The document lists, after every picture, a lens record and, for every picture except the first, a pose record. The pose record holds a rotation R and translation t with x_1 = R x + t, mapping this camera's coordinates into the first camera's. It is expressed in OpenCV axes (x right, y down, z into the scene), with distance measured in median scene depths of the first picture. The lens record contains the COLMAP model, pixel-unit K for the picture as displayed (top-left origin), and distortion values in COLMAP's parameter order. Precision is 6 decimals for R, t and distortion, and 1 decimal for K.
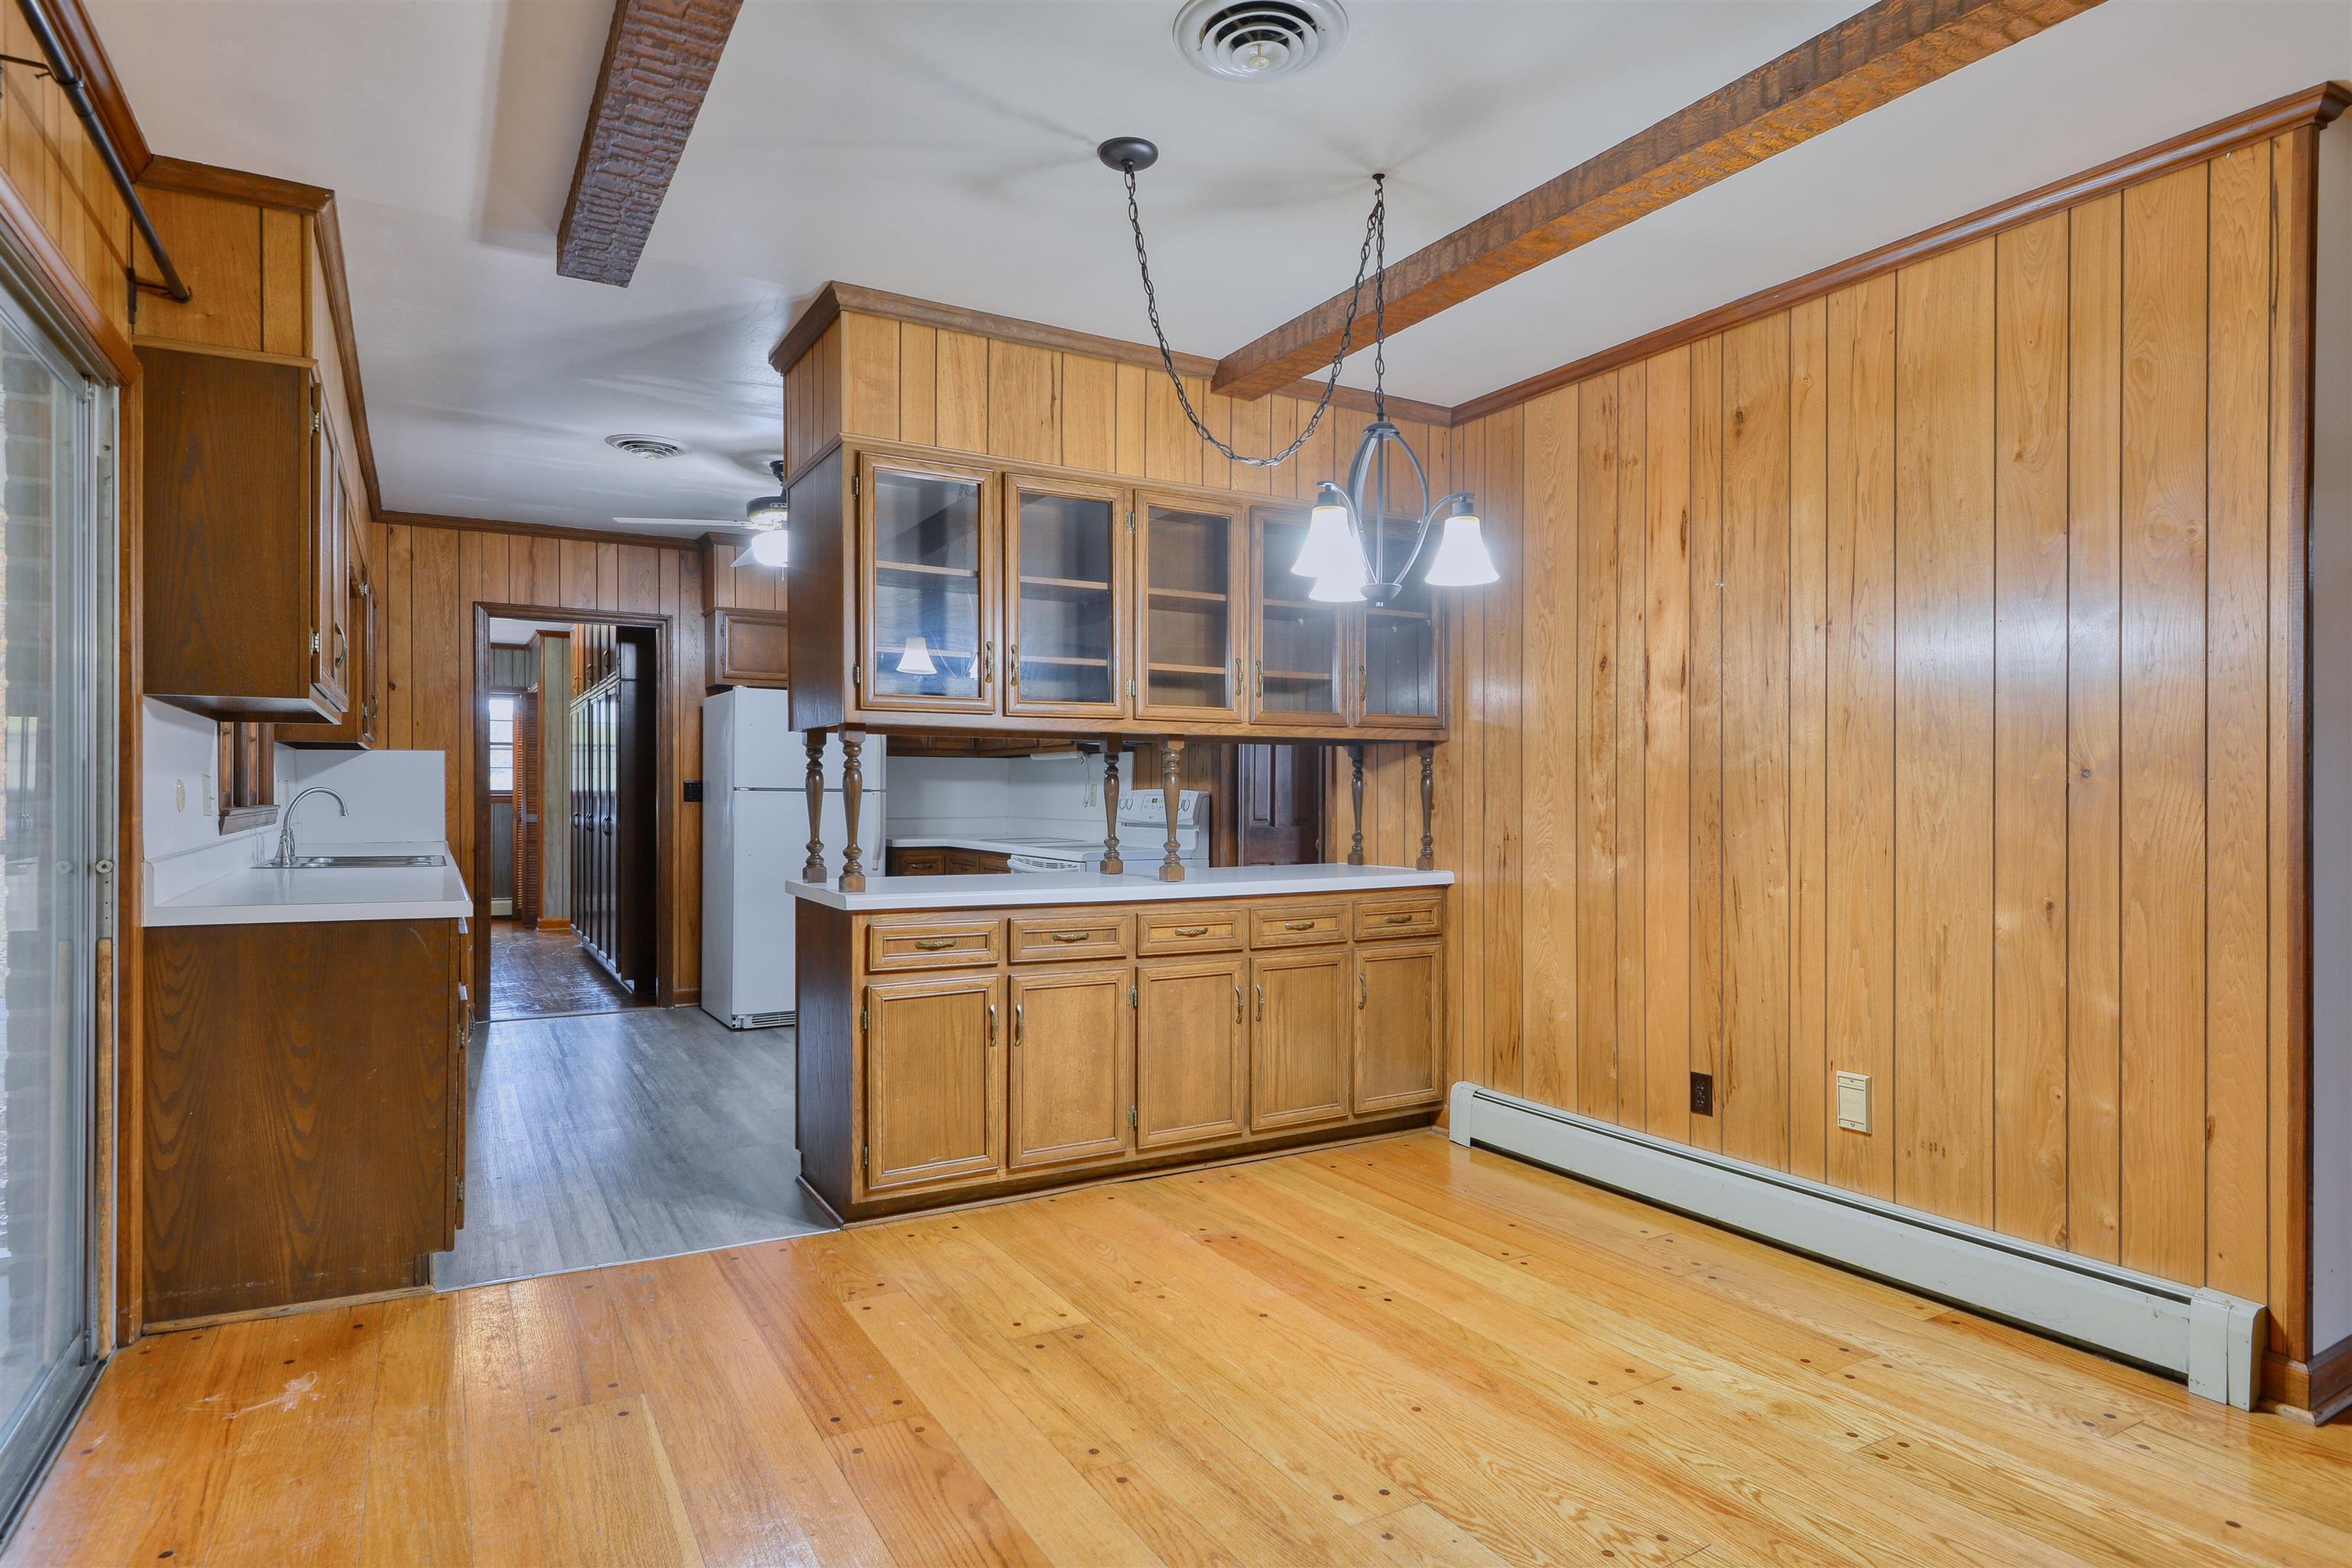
lens RADIAL K [[1259.0, 0, 1142.2], [0, 1259.0, 800.7], [0, 0, 1]] dist [0.013589, -0.000159]
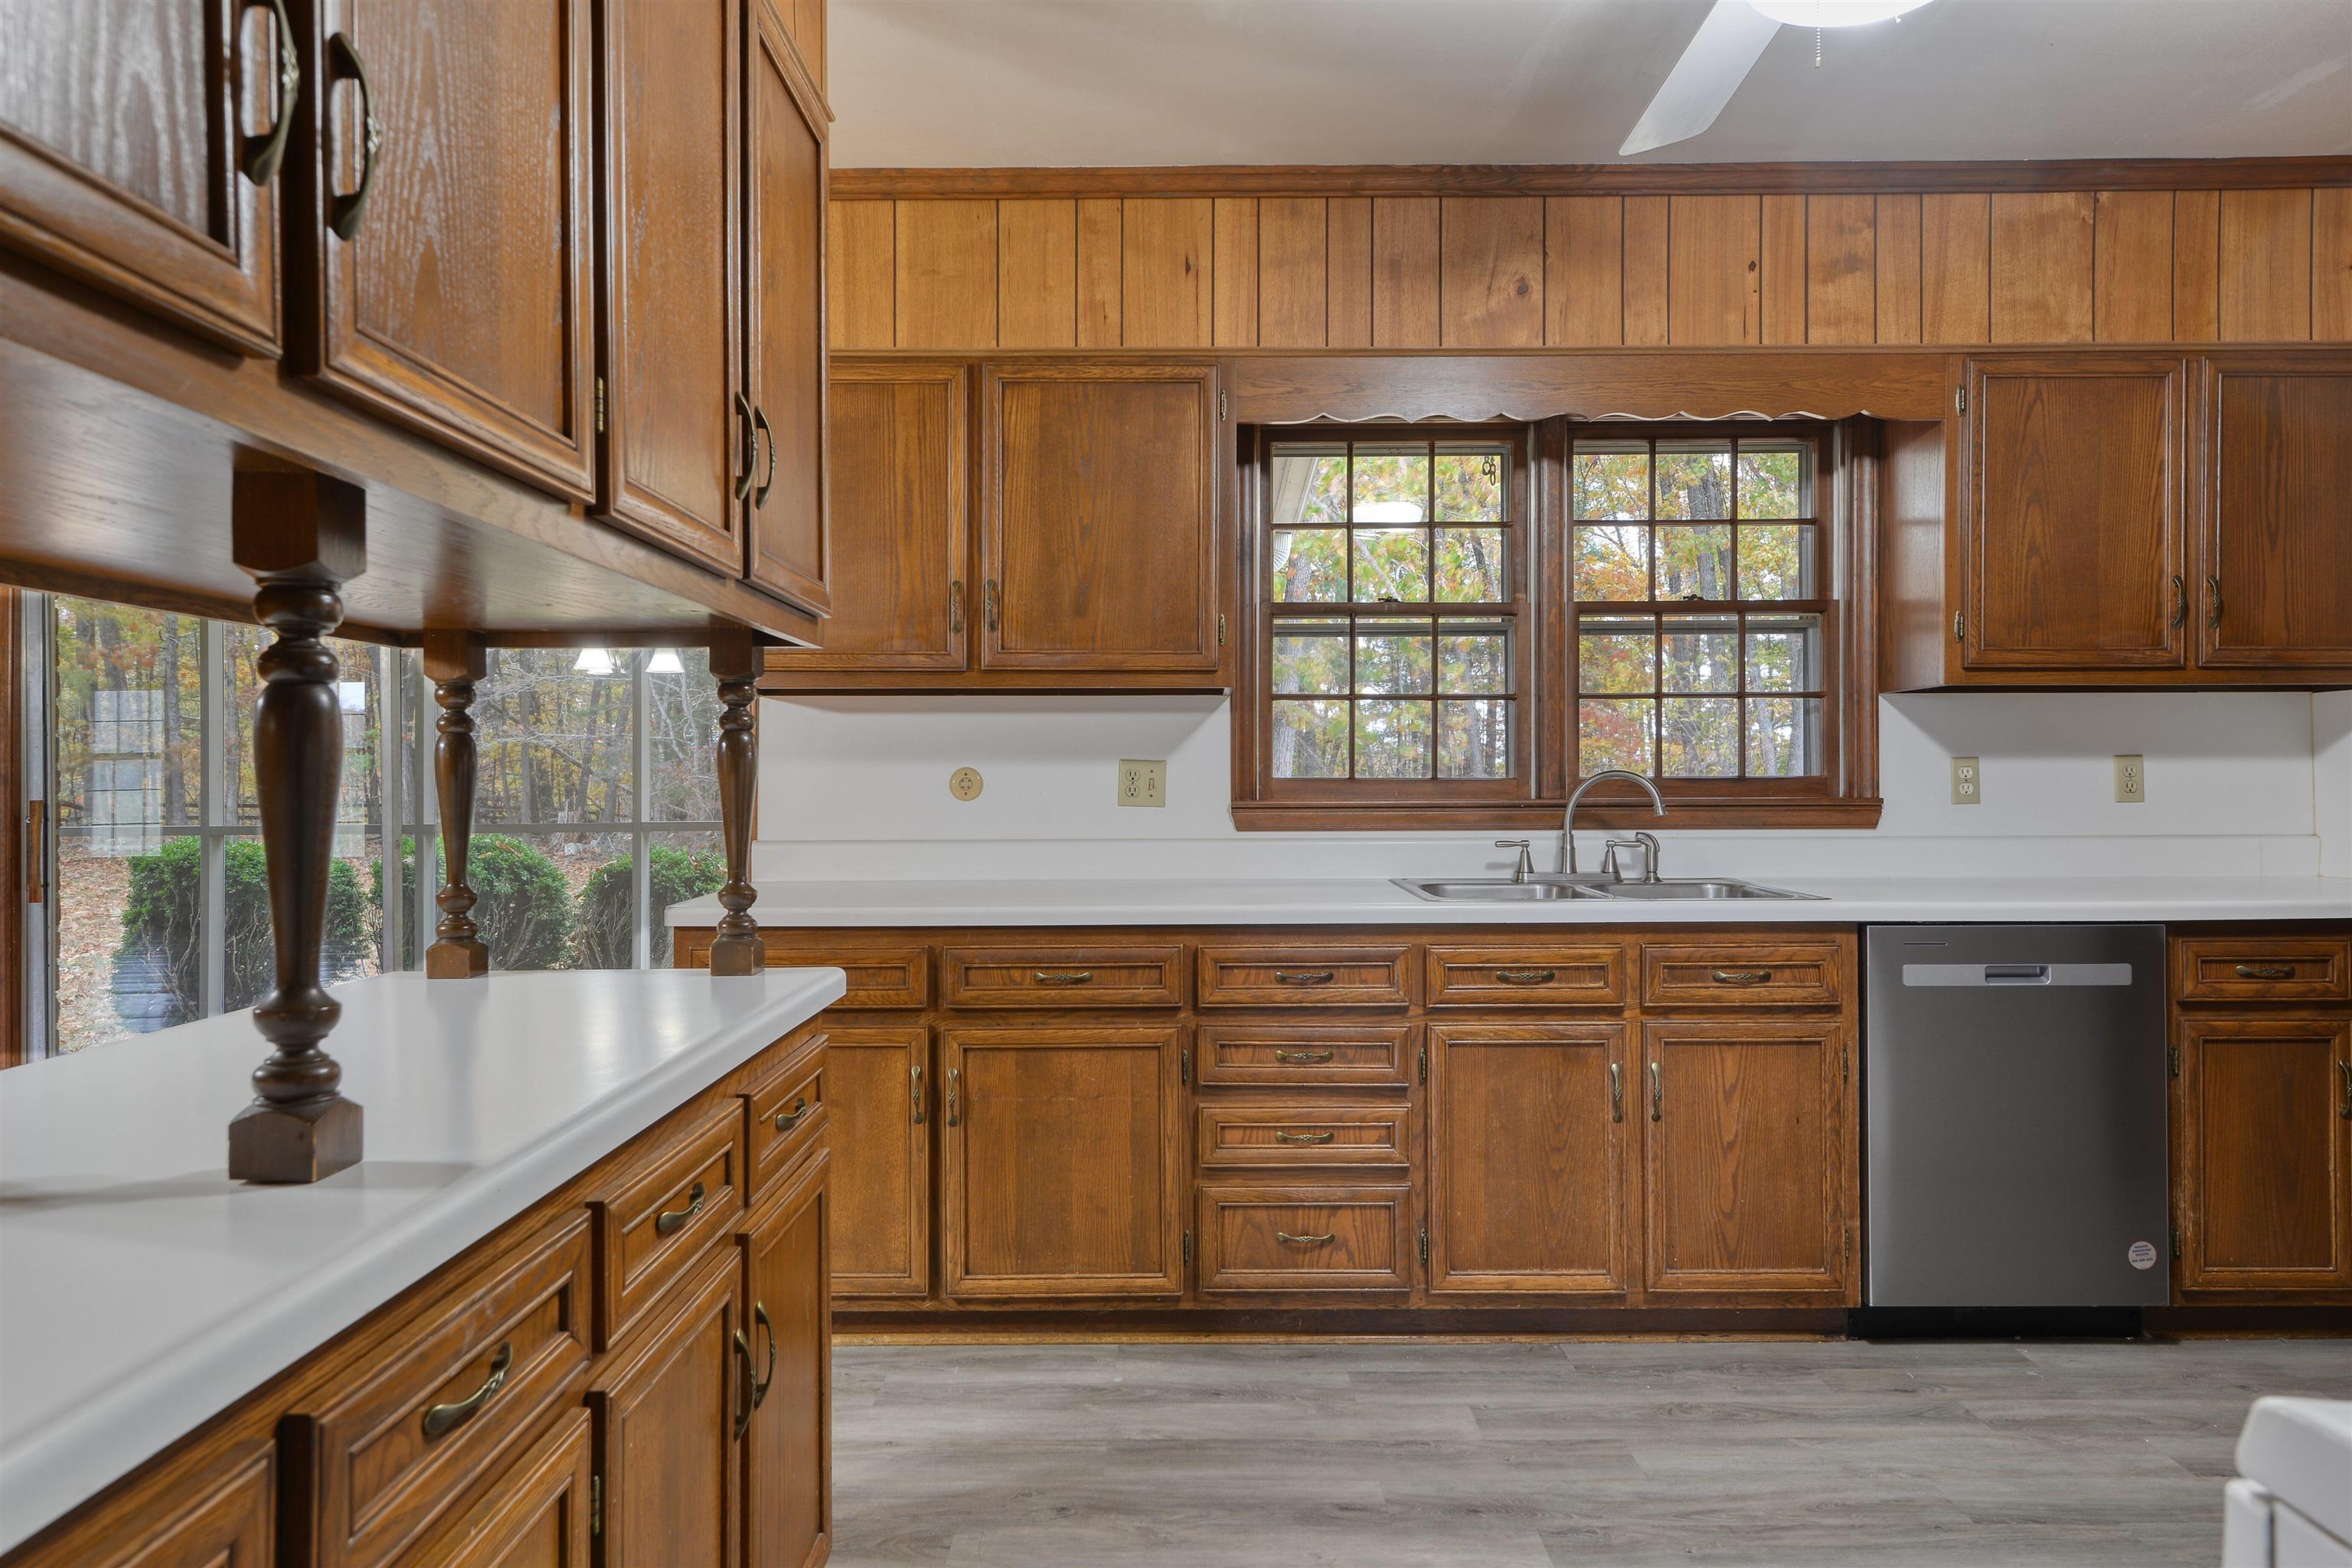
lens RADIAL K [[1439.0, 0, 1168.3], [0, 1439.0, 781.8], [0, 0, 1]] dist [0.027139, -0.021119]
pose [[-0.495575, 0.001181, -0.868565, 0.070202], [-0.001579, 0.999996, 0.002261, -0.004383], [0.868564, 0.002492, -0.495571, 0.808354]]
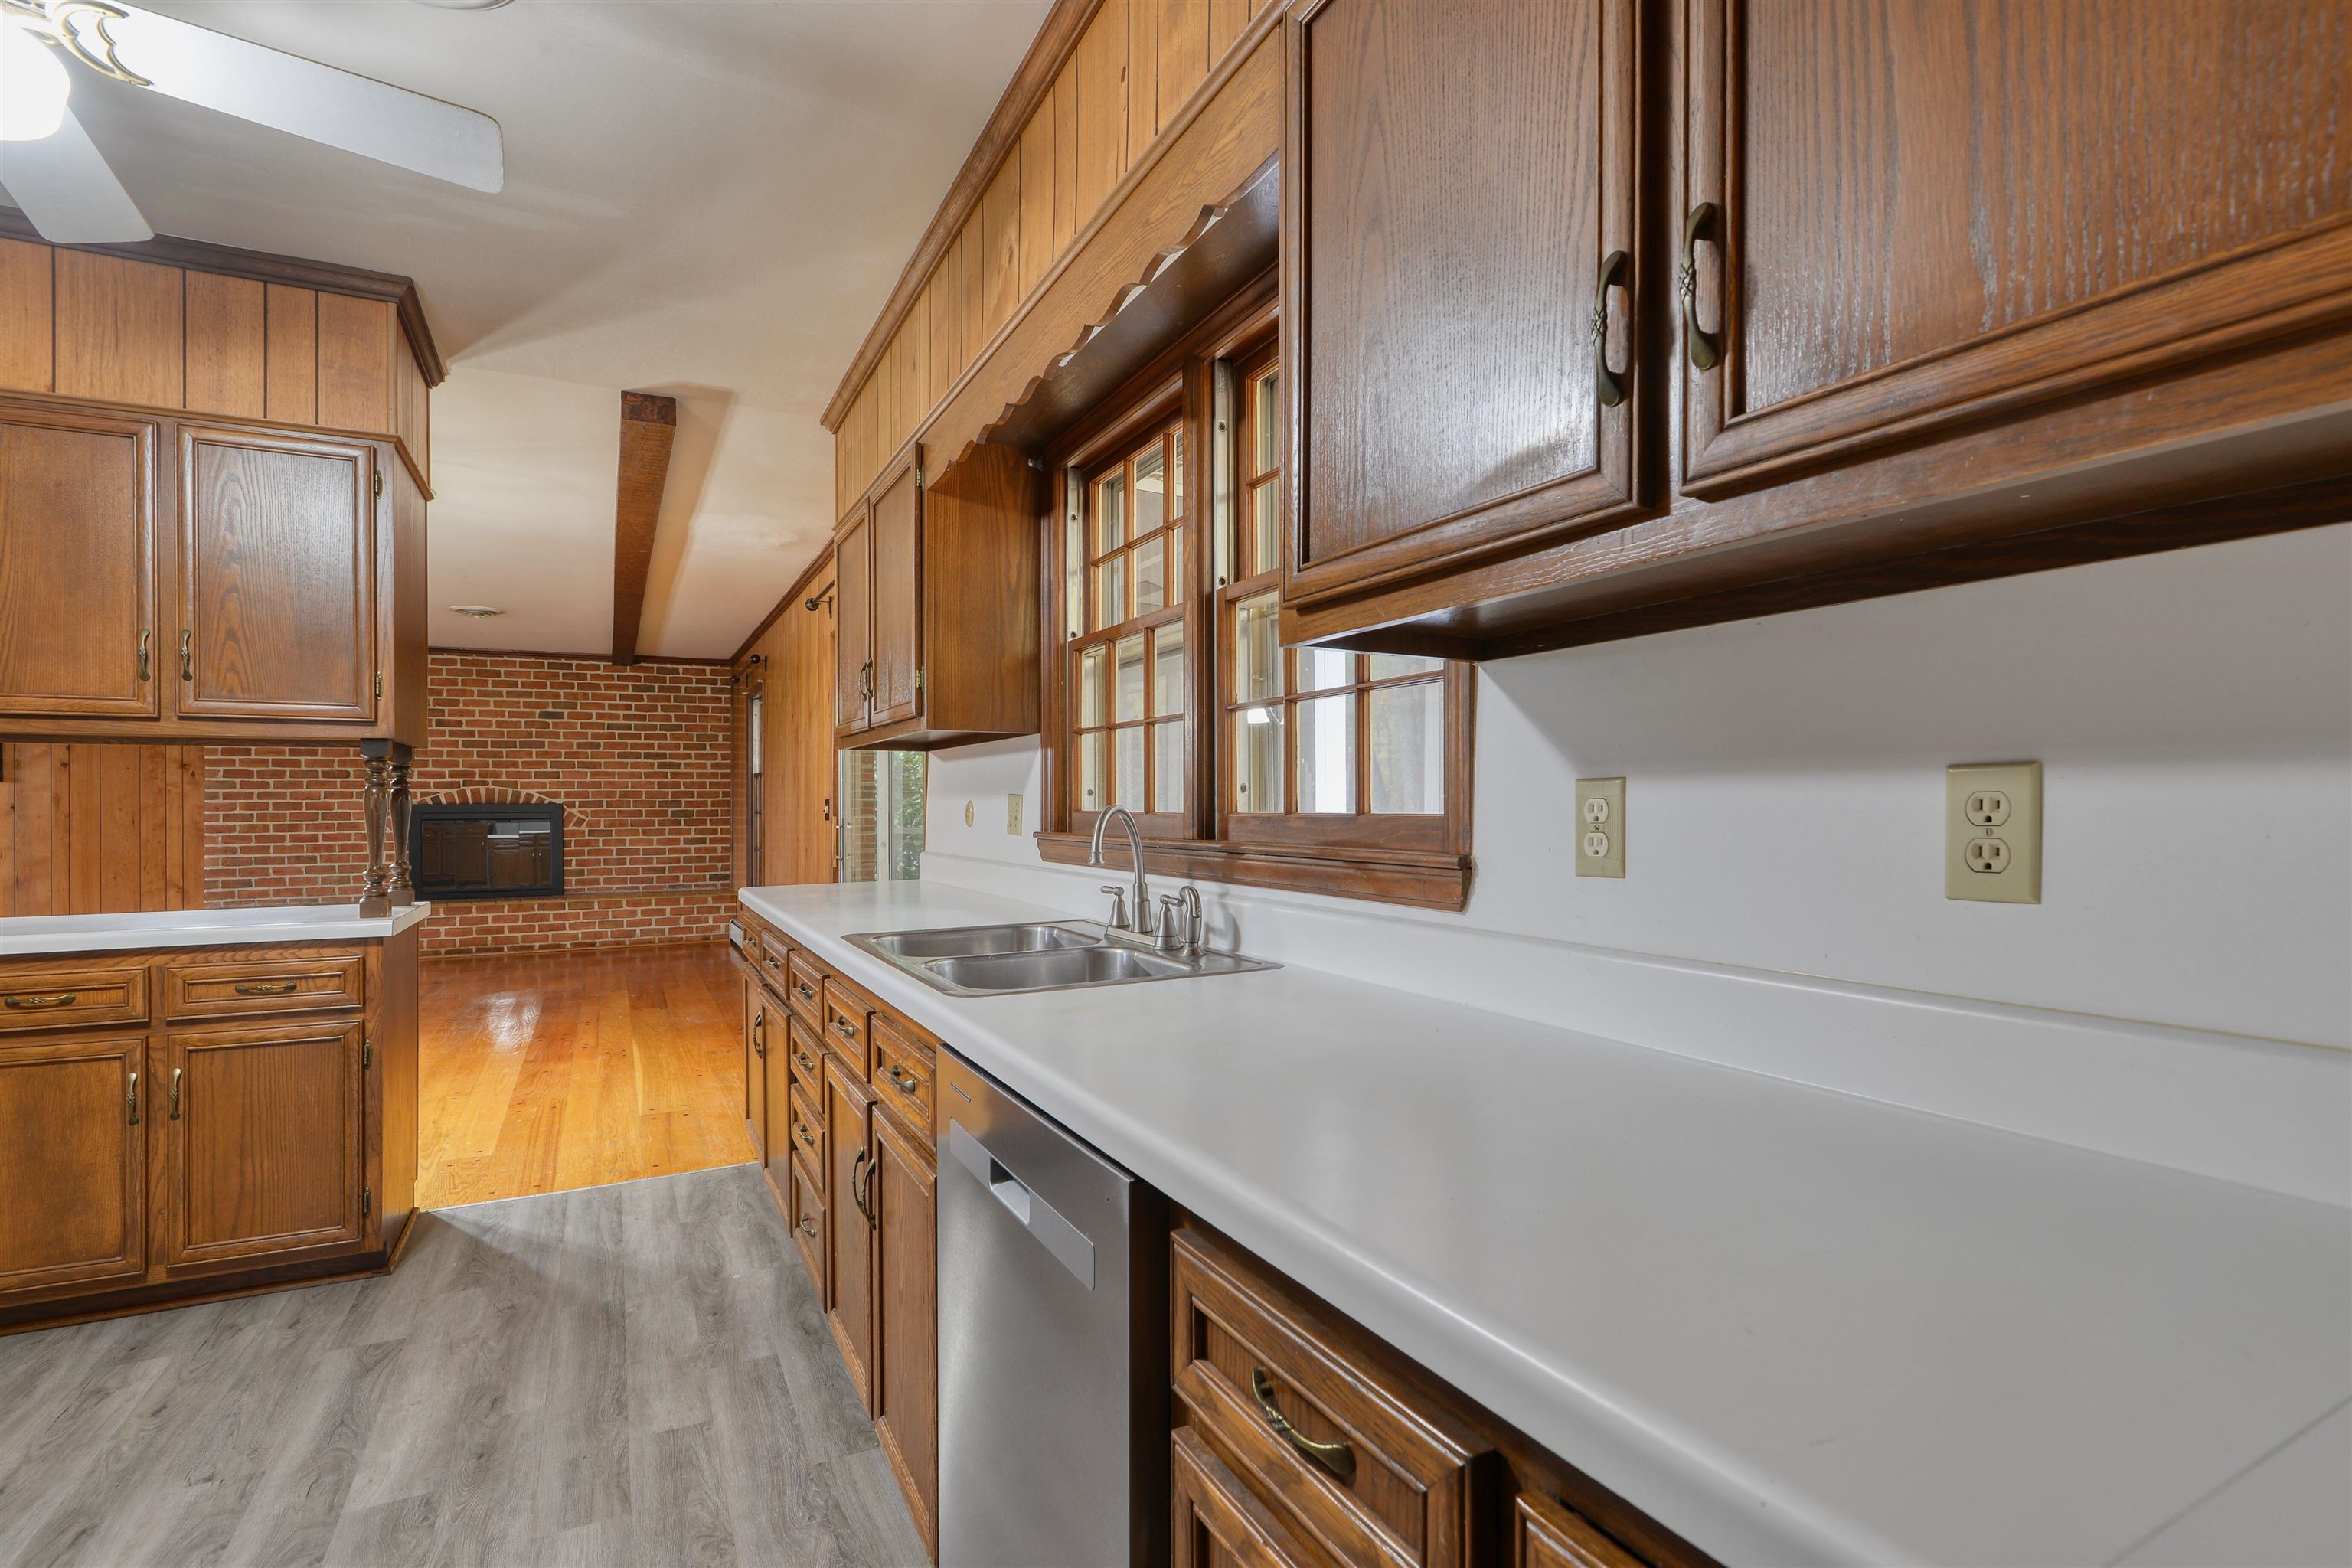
lens RADIAL K [[1092.2, 0, 1176.4], [0, 1092.2, 809.3], [0, 0, 1]] dist [-0.003447, -0.004893]
pose [[-0.999447, -0.001047, 0.033221, -0.479796], [-0.000744, 0.999958, 0.009112, -0.009026], [-0.033229, 0.009082, -0.999407, 0.994342]]
